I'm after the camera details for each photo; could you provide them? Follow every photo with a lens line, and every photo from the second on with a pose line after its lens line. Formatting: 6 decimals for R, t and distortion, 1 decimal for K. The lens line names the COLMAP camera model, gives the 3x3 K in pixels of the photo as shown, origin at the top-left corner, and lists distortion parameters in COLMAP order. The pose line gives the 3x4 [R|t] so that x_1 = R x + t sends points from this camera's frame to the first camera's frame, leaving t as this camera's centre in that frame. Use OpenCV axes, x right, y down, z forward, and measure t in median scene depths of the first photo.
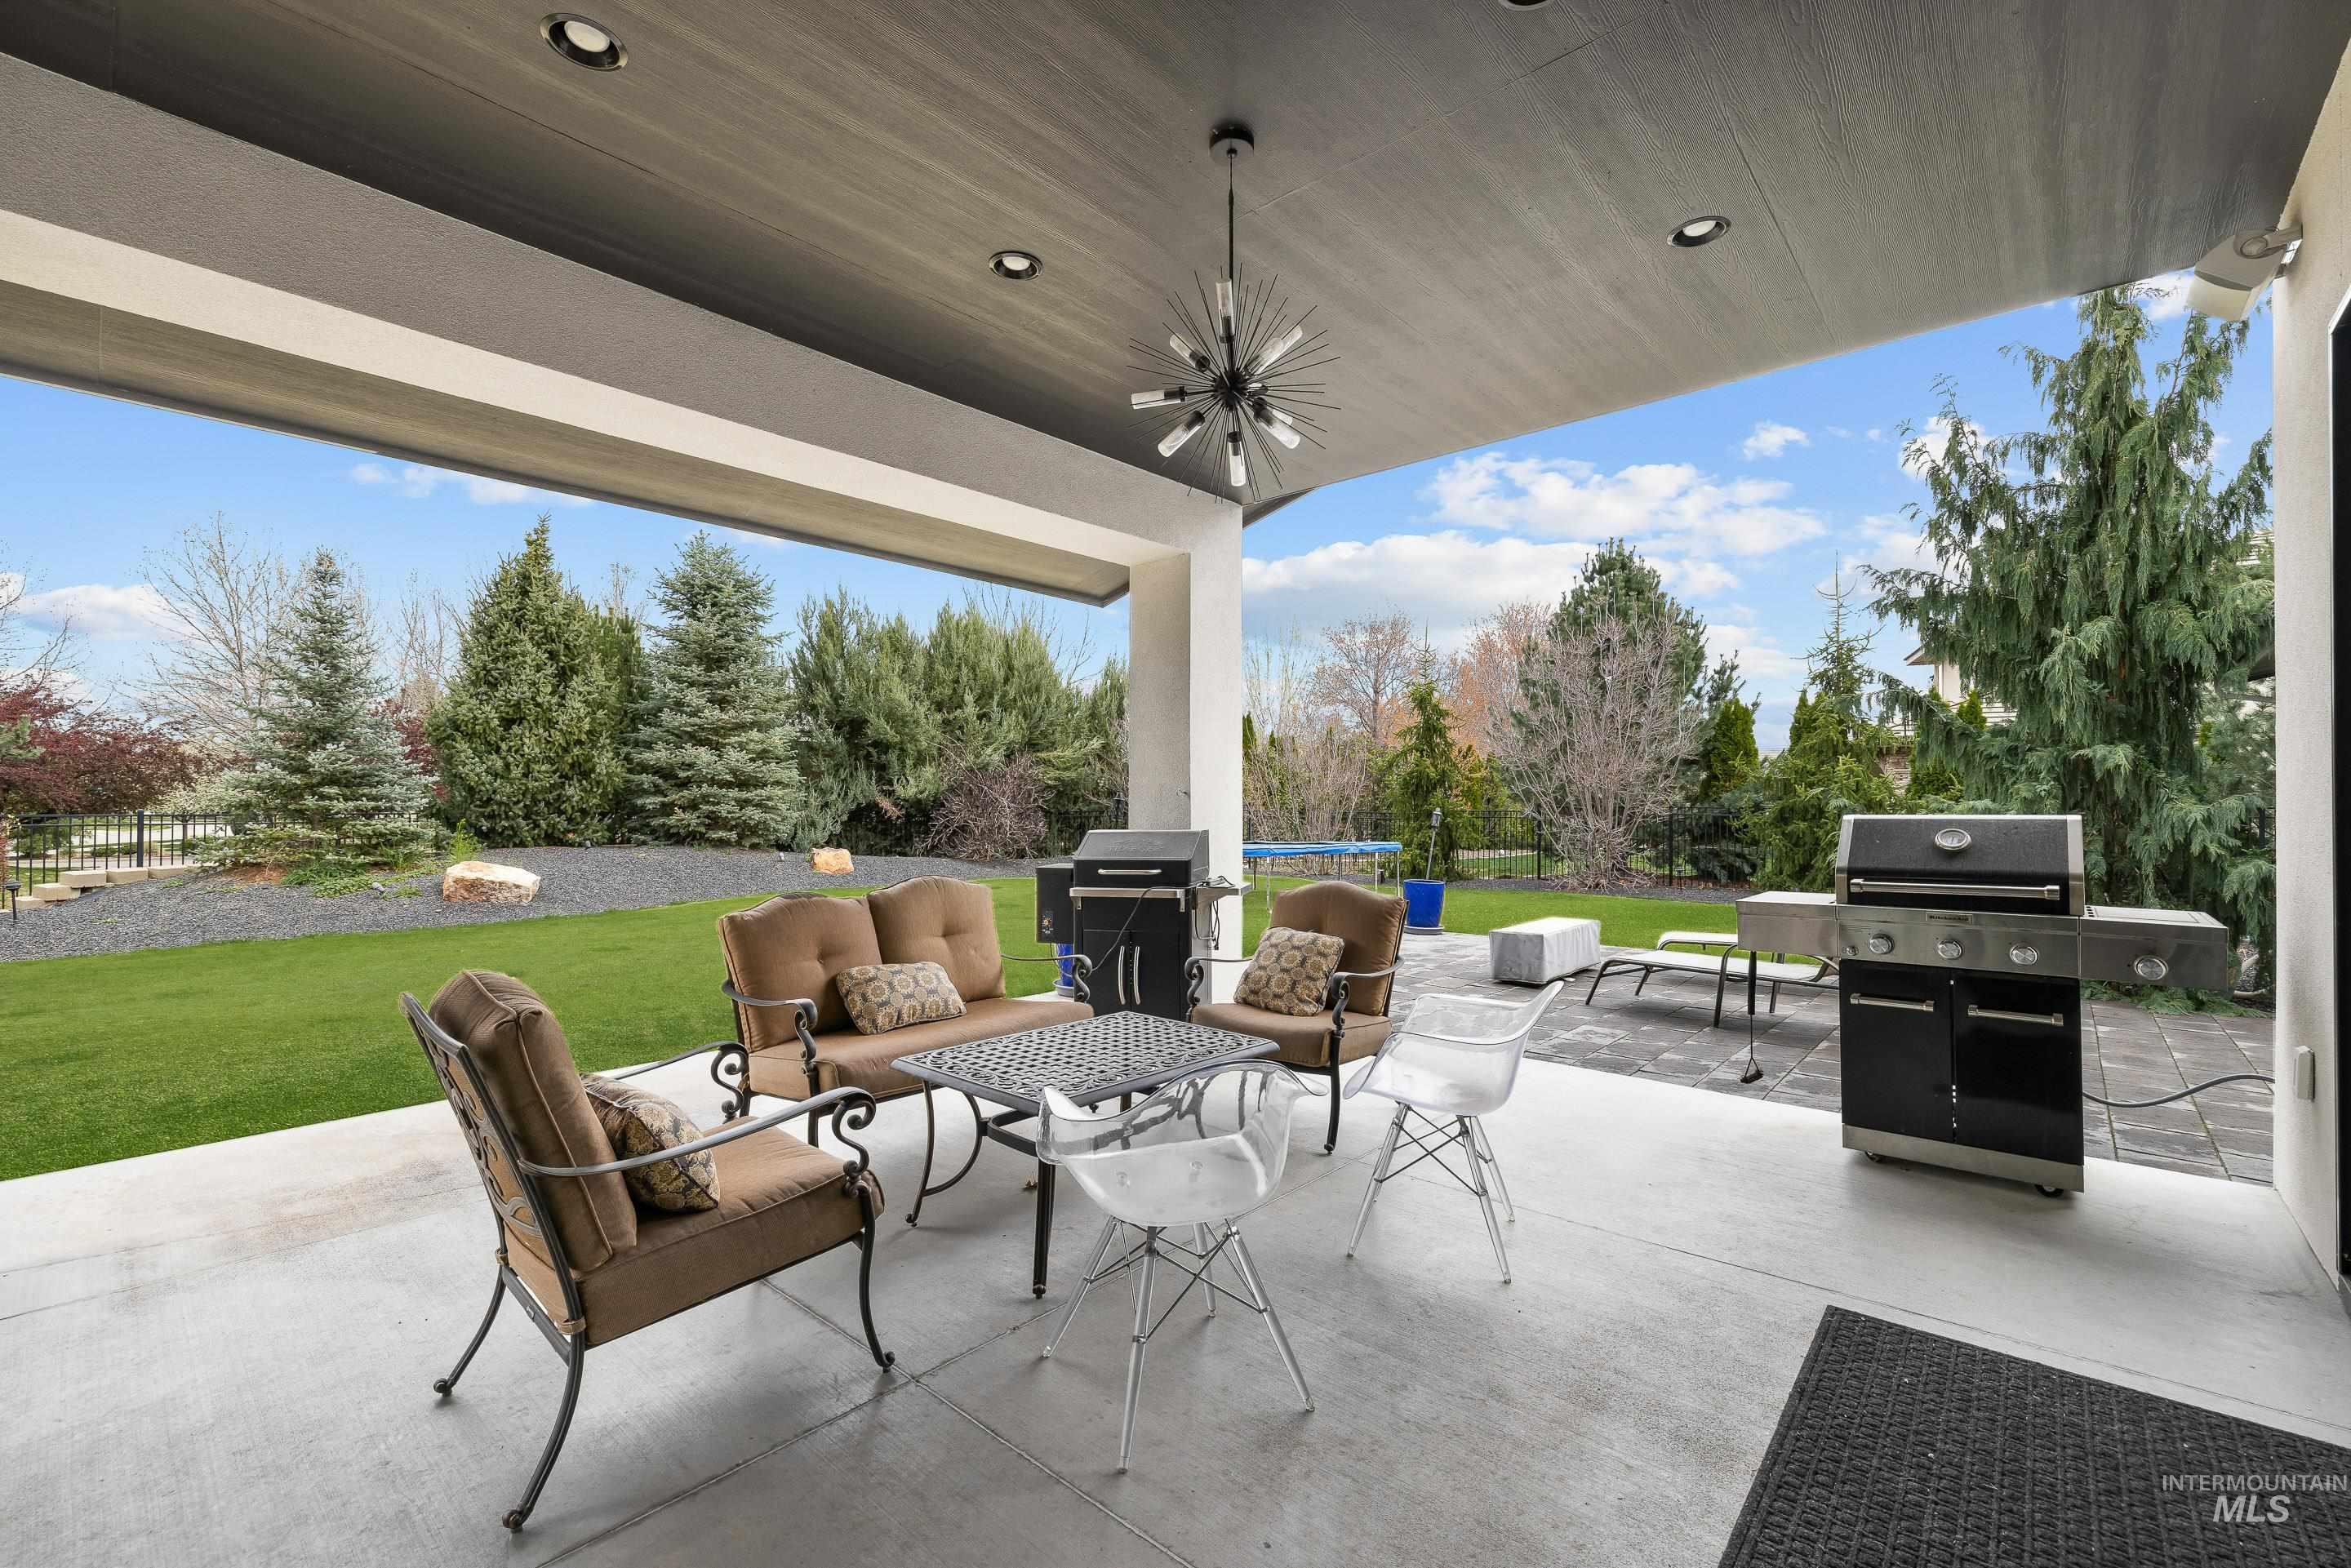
lens RADIAL K [[1024.9, 0, 1146.5], [0, 1024.9, 799.2], [0, 0, 1]] dist [0.000280, -0.000011]
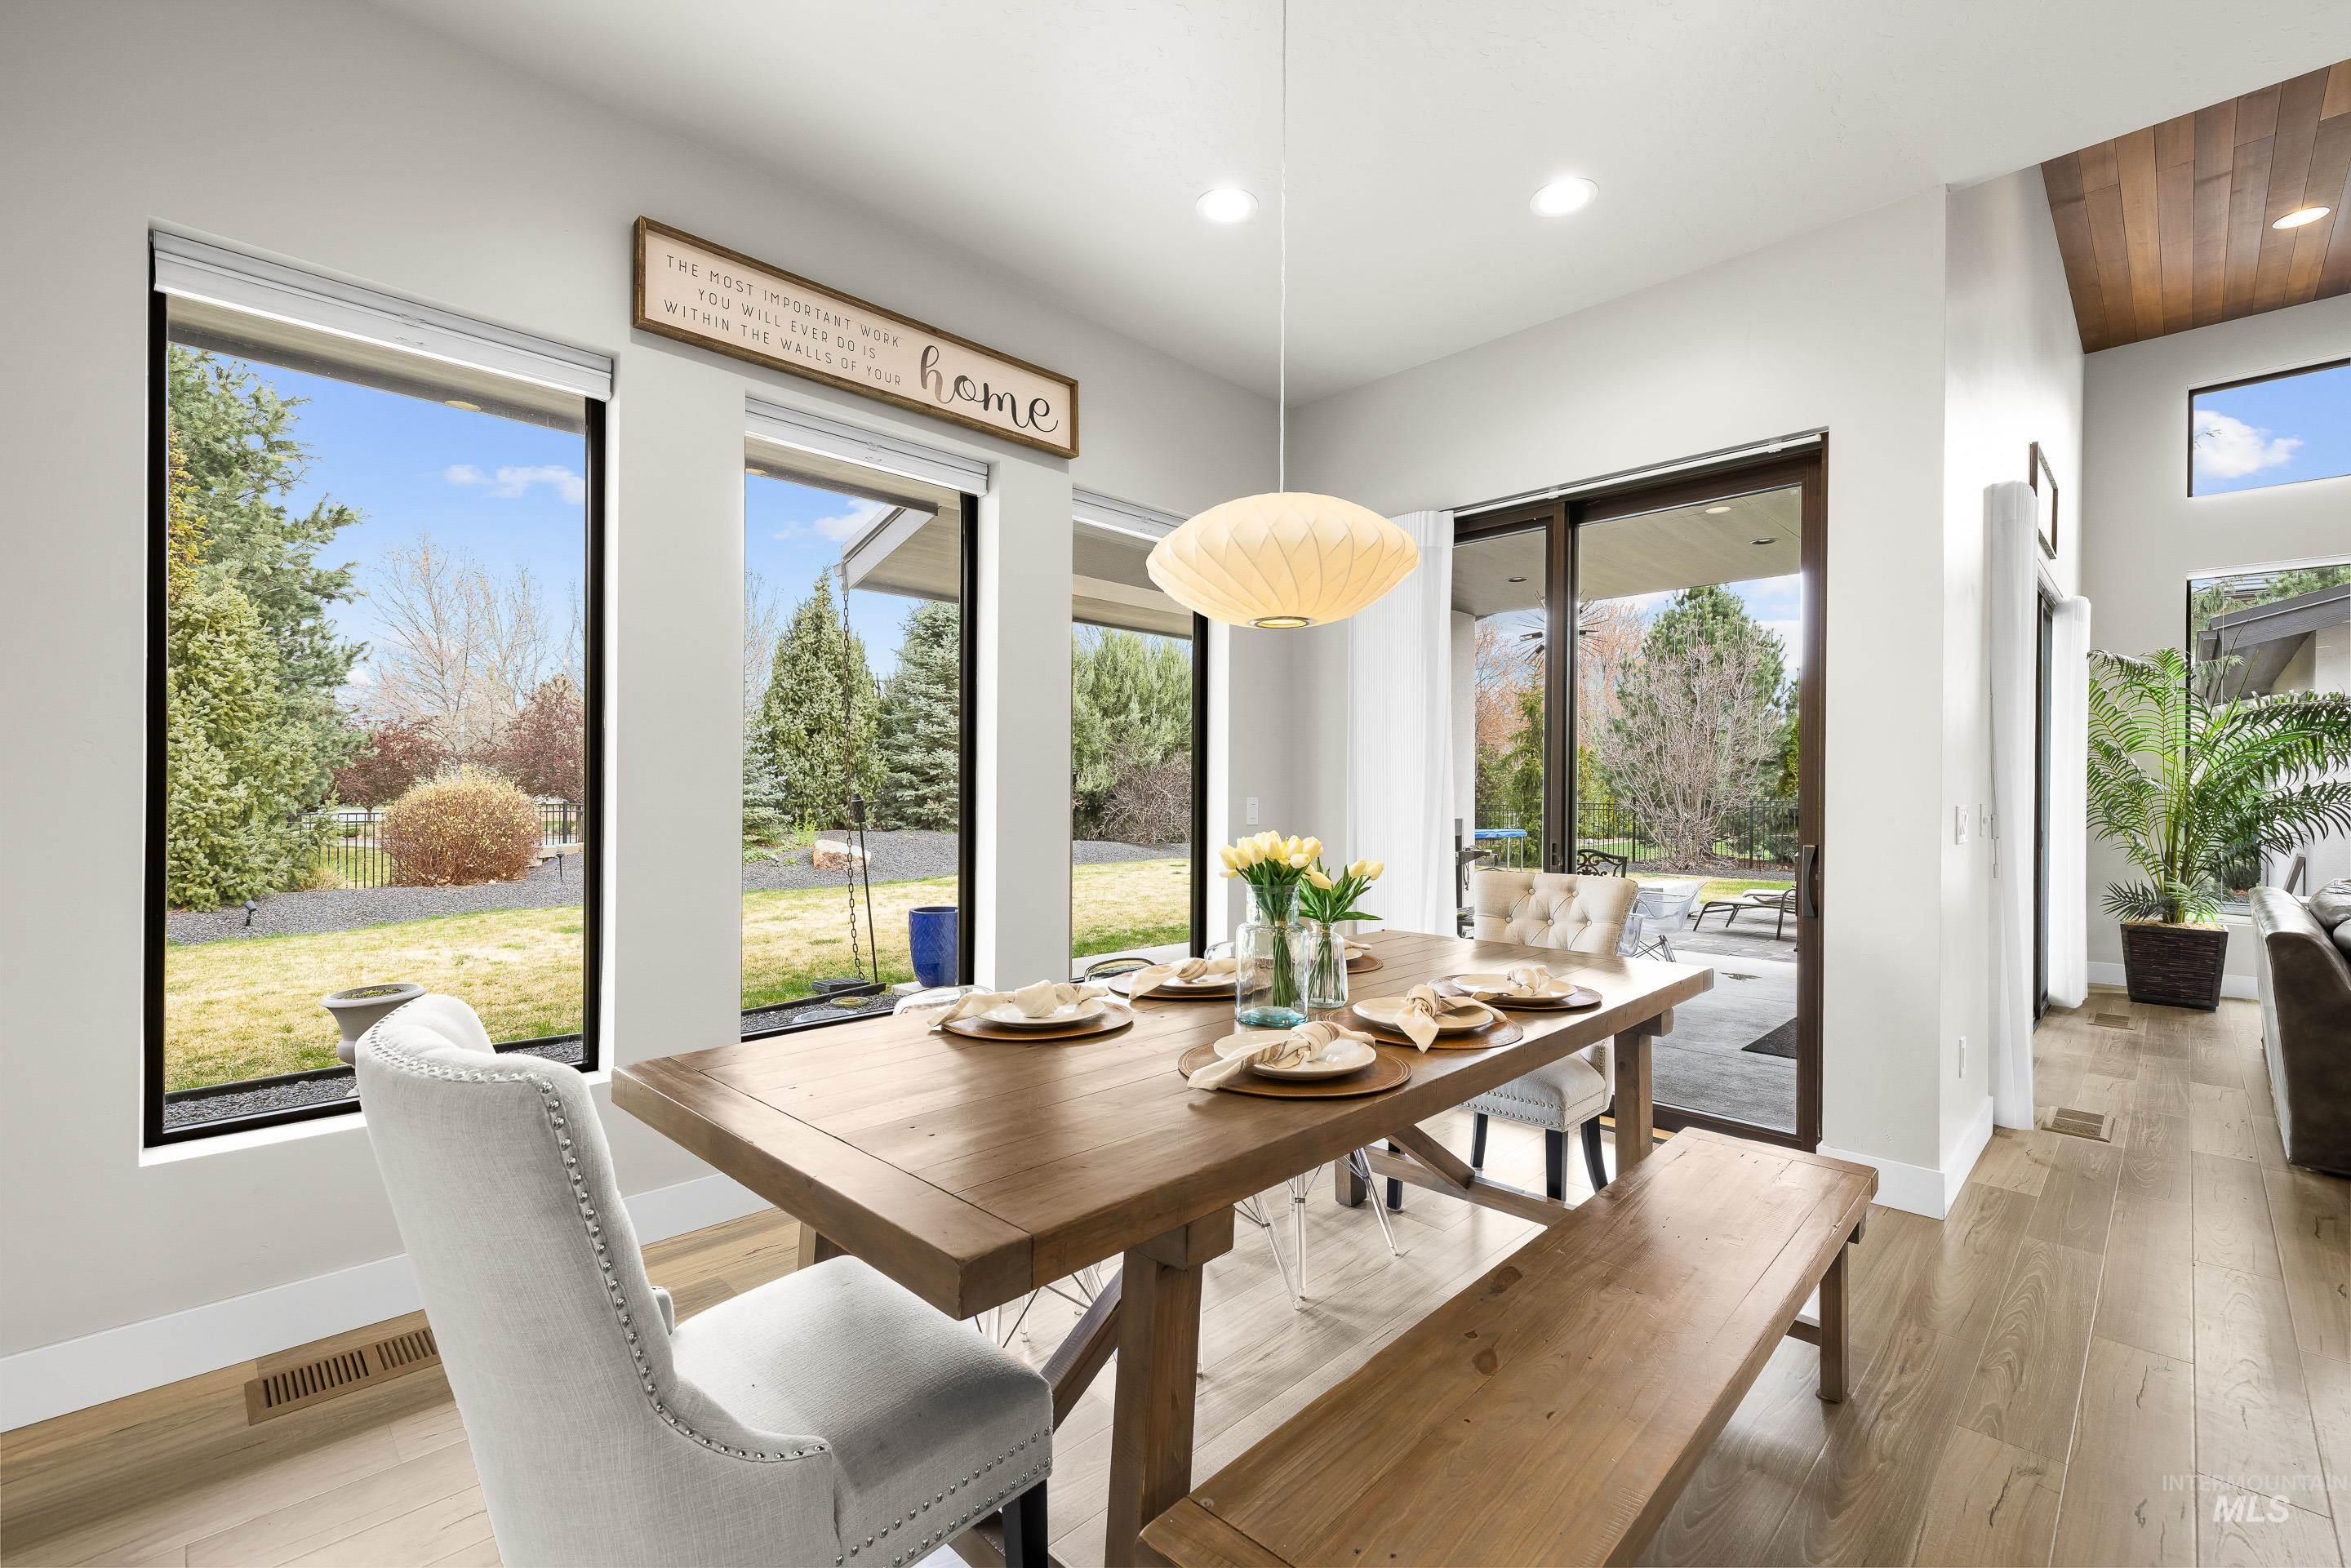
lens RADIAL K [[981.3, 0, 1176.1], [0, 981.3, 797.6], [0, 0, 1]] dist [0.003533, 0.000422]
pose [[0.998372, 0.002749, -0.056977, -0.084720], [-0.002280, 0.999963, 0.008305, -0.004101], [0.056997, -0.008162, 0.998341, -0.165547]]
